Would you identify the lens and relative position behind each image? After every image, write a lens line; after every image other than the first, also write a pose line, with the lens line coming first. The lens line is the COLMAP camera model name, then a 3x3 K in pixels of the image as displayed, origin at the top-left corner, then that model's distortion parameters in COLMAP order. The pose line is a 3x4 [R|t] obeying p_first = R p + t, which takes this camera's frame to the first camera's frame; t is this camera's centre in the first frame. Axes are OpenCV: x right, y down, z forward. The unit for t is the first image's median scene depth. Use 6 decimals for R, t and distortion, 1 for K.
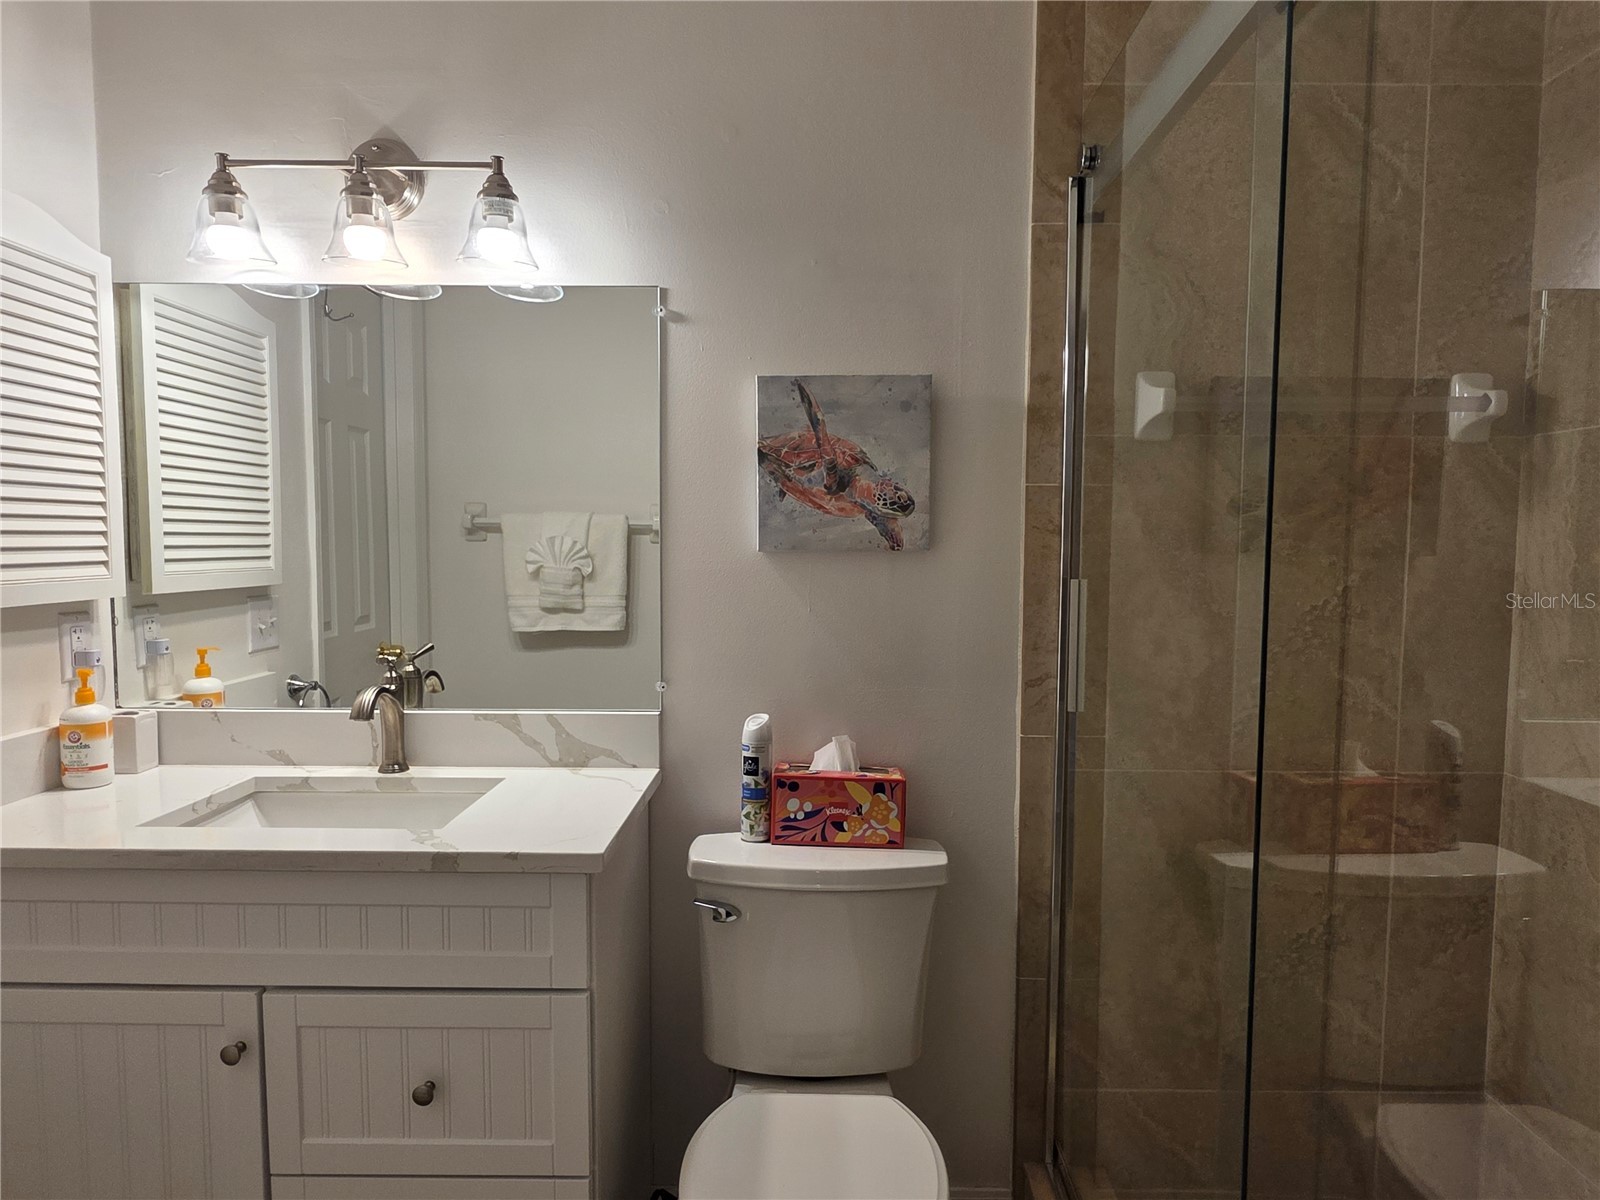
lens RADIAL K [[991.6, 0, 813.4], [0, 991.6, 606.4], [0, 0, 1]] dist [0.002918, -0.003822]
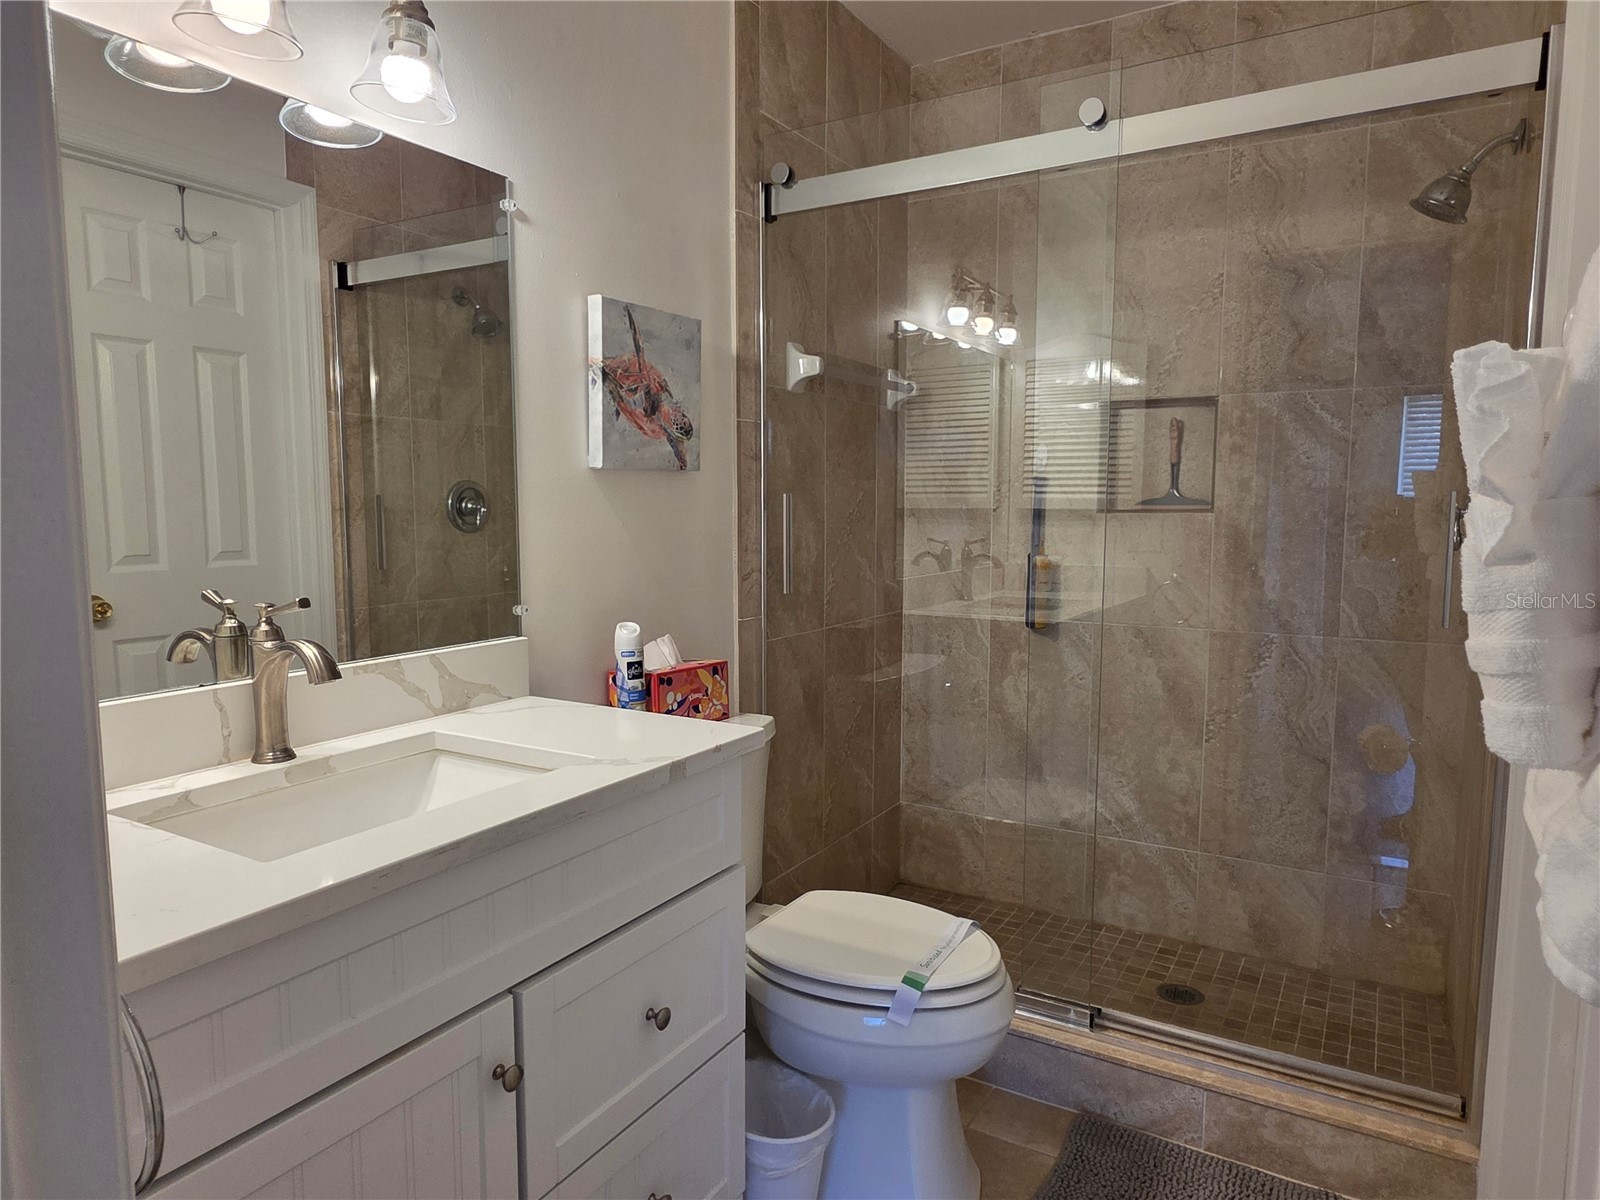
lens RADIAL K [[991.6, 0, 813.4], [0, 991.6, 606.4], [0, 0, 1]] dist [0.002918, -0.003822]
pose [[0.493218, -0.096963, 0.864485, -0.862337], [0.061140, 0.995175, 0.076739, 0.022693], [-0.867755, 0.015005, 0.496766, 0.300469]]
